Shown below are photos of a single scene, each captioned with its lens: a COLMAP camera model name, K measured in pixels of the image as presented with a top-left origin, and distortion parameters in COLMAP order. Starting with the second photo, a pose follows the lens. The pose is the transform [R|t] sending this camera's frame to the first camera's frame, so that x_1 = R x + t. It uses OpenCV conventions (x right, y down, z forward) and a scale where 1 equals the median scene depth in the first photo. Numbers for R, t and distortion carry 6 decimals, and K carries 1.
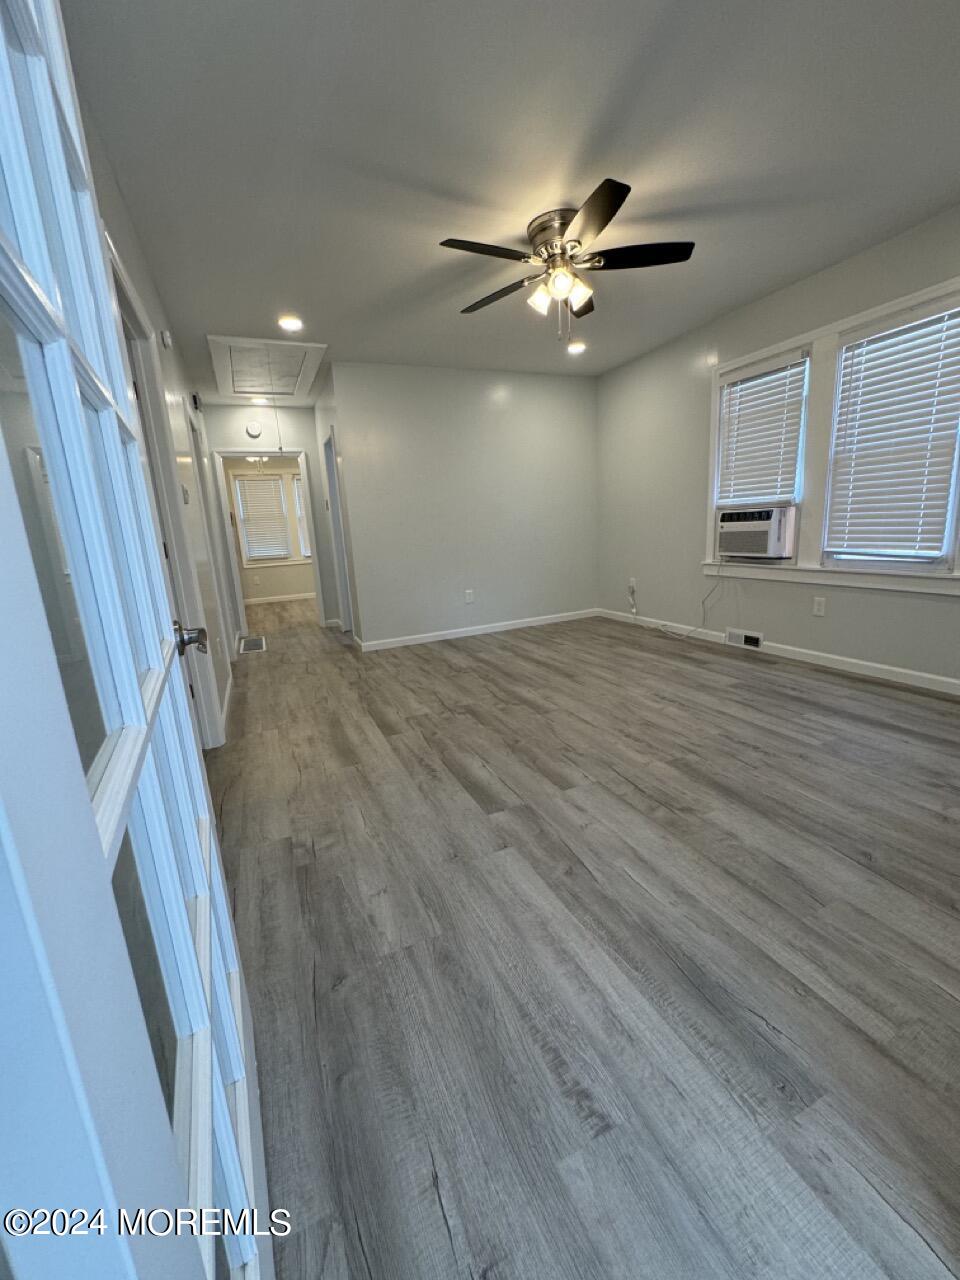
lens RADIAL K [[509.6, 0, 480.0], [0, 509.6, 640.0], [0, 0, 1]] dist [-0.000526, 0.000128]
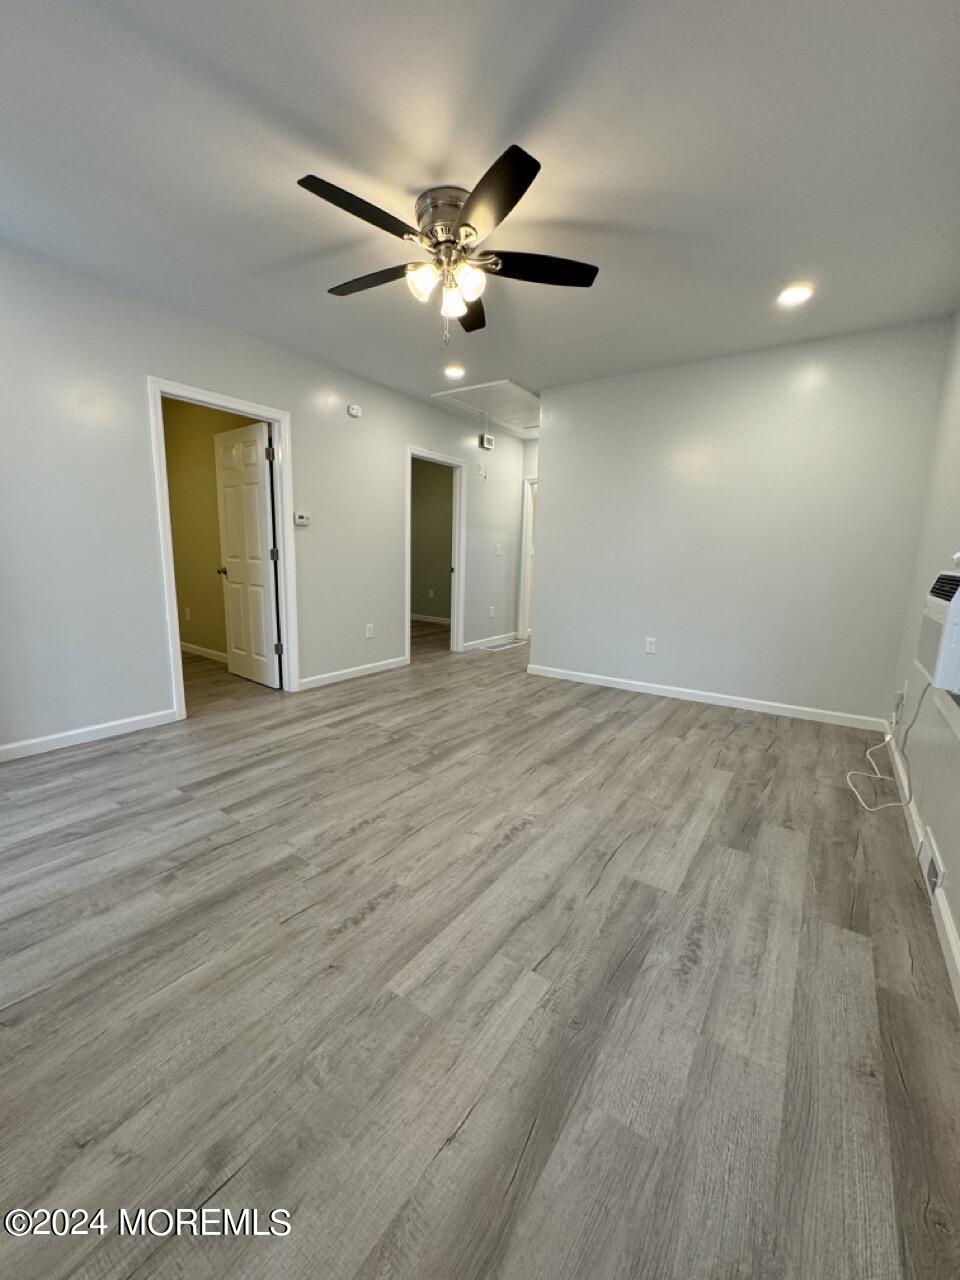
lens RADIAL K [[509.6, 0, 480.0], [0, 509.6, 640.0], [0, 0, 1]] dist [-0.000526, 0.000128]
pose [[0.525353, 0.213184, -0.823746, 0.866769], [-0.237844, 0.966307, 0.098391, -0.188654], [0.816967, 0.144233, 0.558357, 0.571626]]
